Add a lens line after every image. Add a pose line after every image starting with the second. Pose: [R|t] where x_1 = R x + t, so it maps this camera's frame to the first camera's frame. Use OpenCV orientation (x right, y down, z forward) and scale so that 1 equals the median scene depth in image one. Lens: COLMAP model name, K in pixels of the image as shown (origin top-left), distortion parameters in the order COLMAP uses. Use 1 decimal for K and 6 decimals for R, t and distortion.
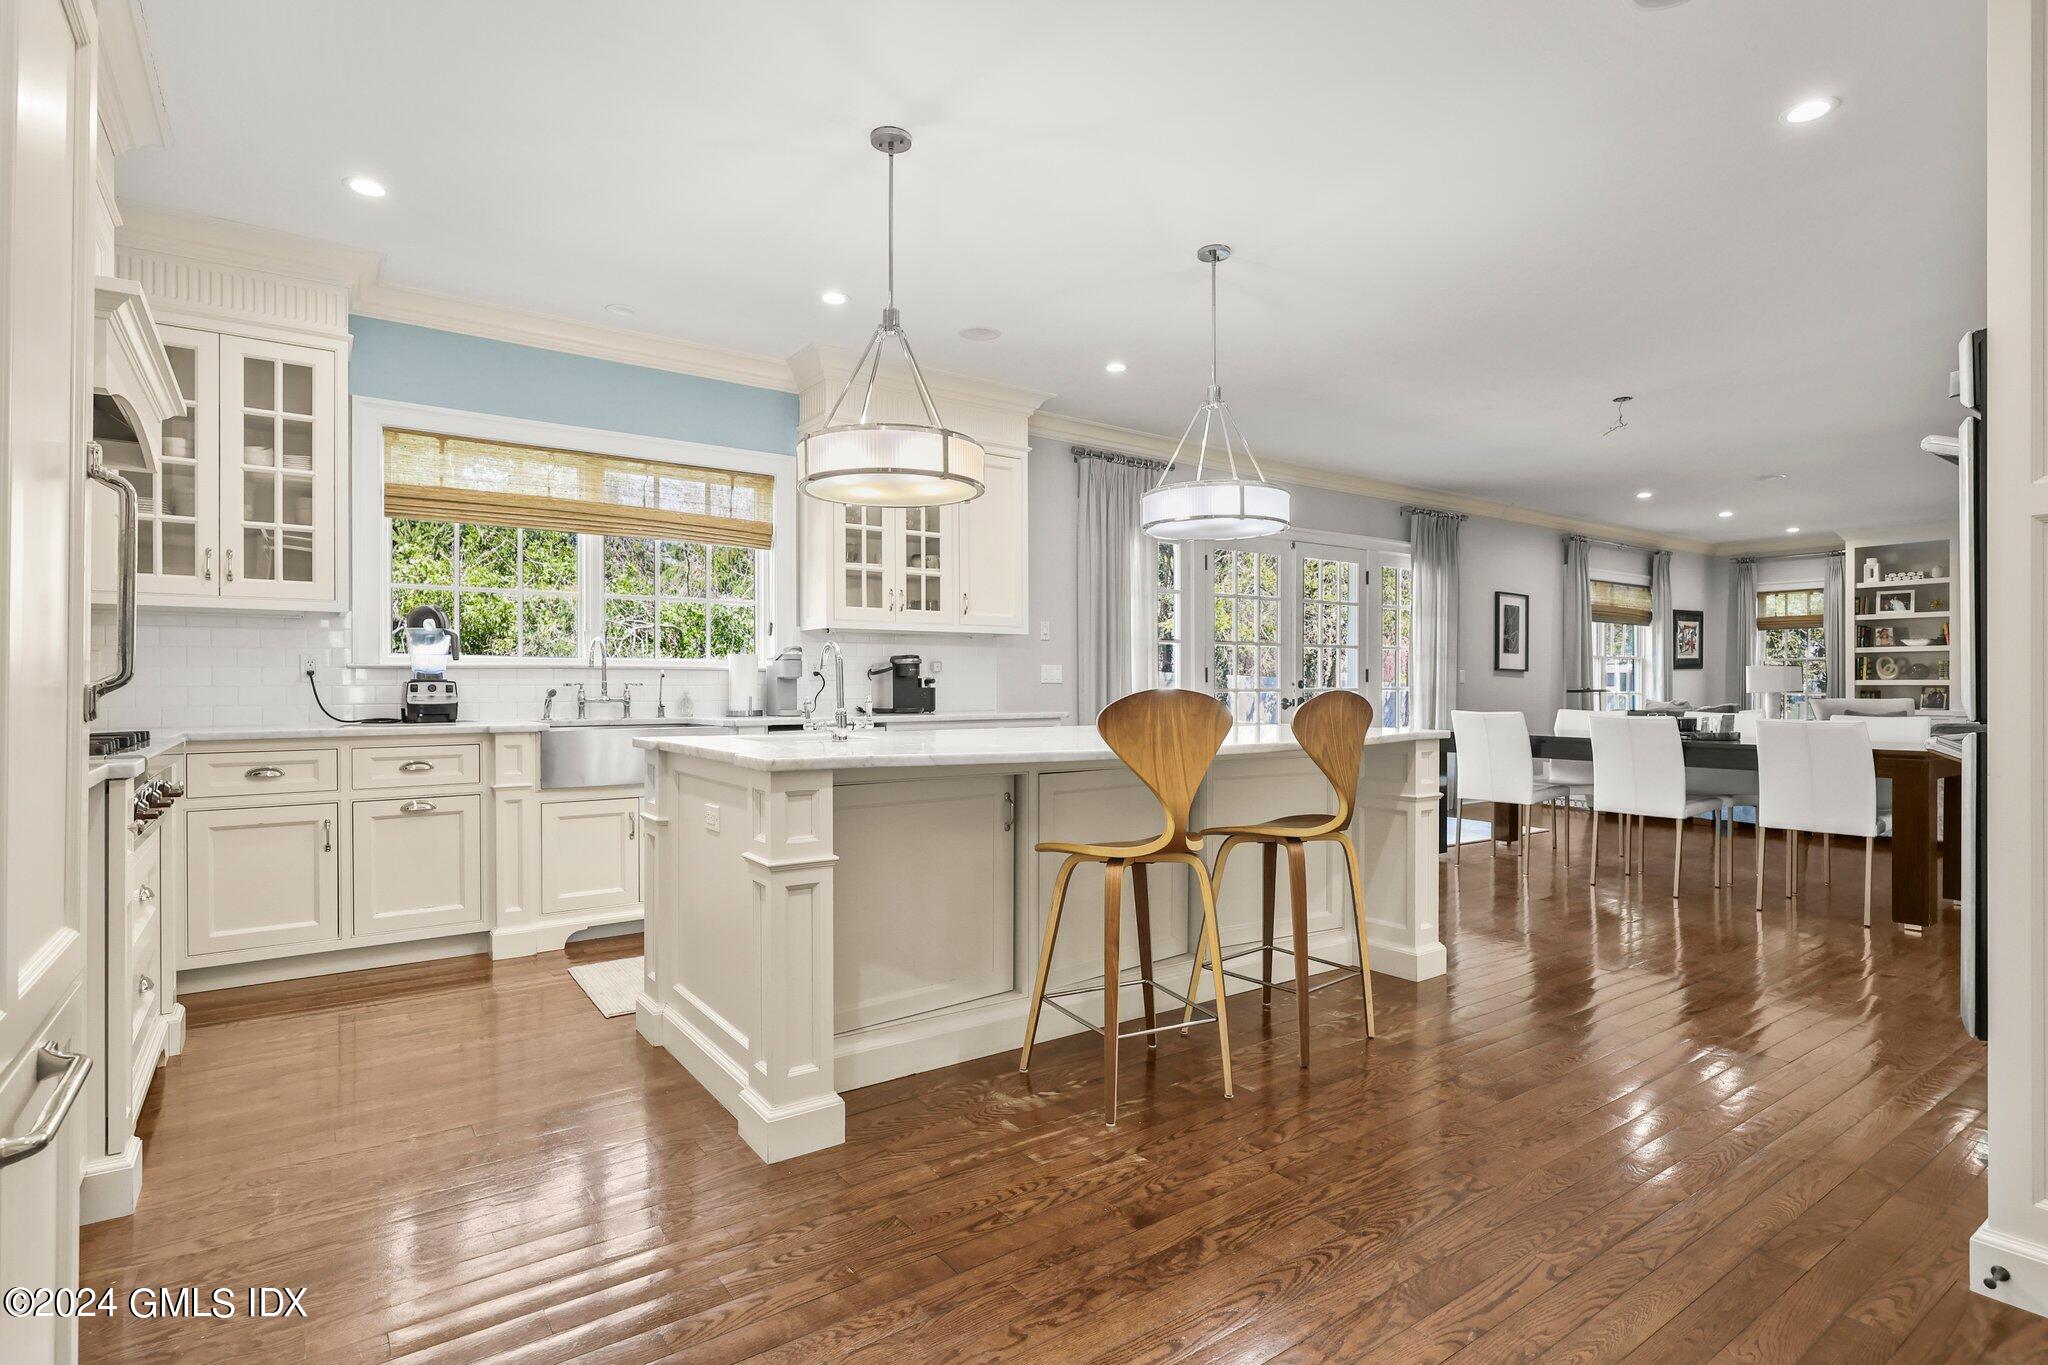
lens RADIAL K [[1016.9, 0, 1019.0], [0, 1016.9, 687.3], [0, 0, 1]] dist [-0.001518, -0.000929]
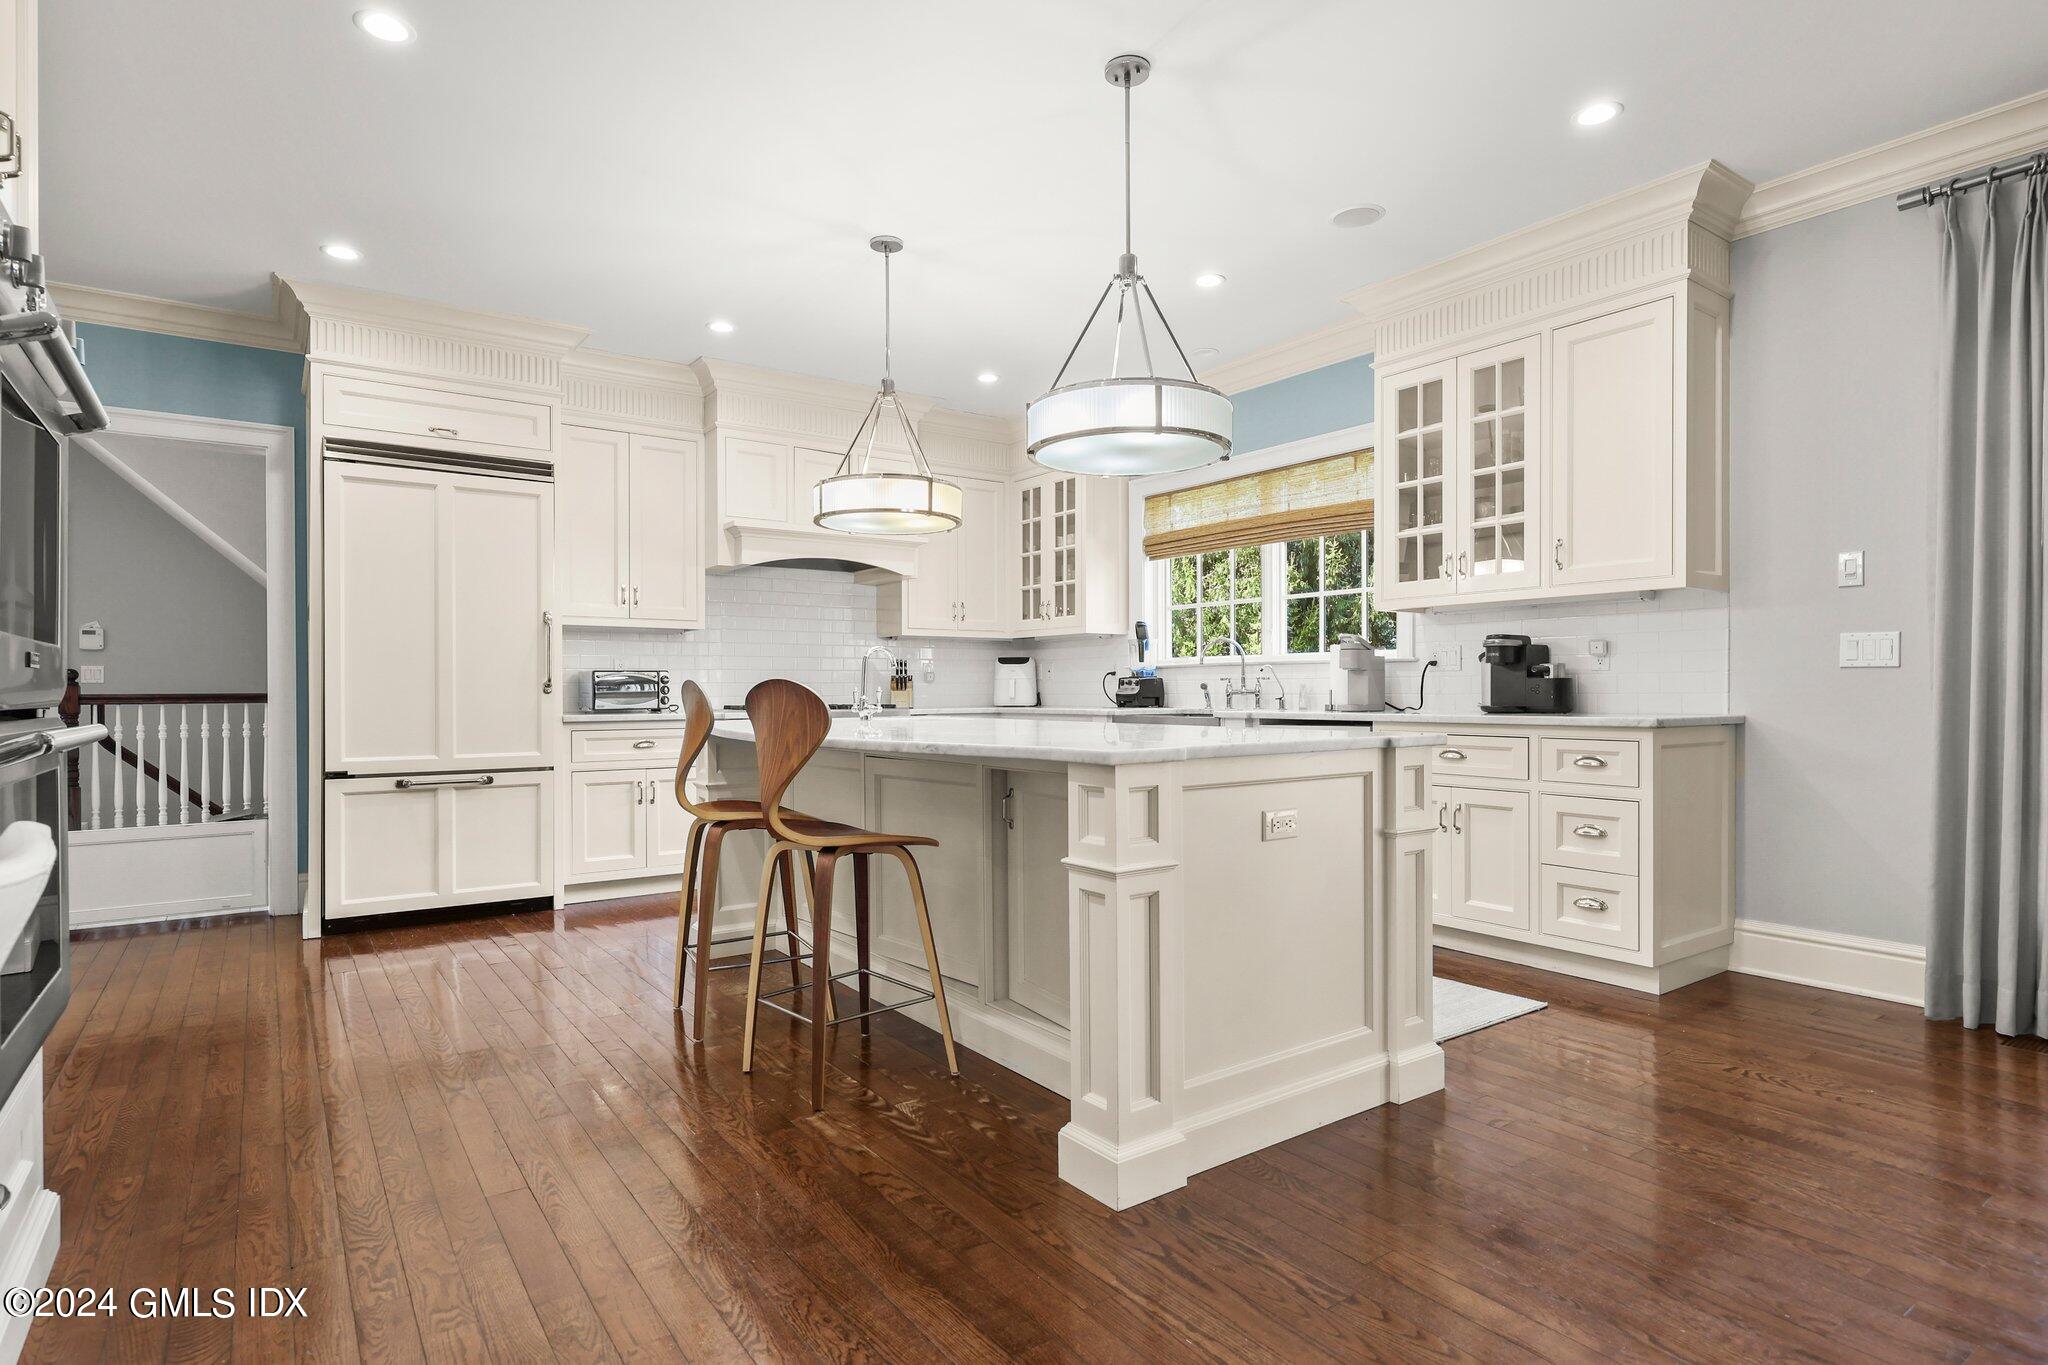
lens RADIAL K [[1072.8, 0, 1027.9], [0, 1072.8, 684.5], [0, 0, 1]] dist [-0.020721, -0.000619]
pose [[-0.008107, -0.003604, -0.999961, 0.784201], [0.003396, 0.999988, -0.003632, 0.005916], [0.999961, -0.003425, -0.008094, 0.782414]]
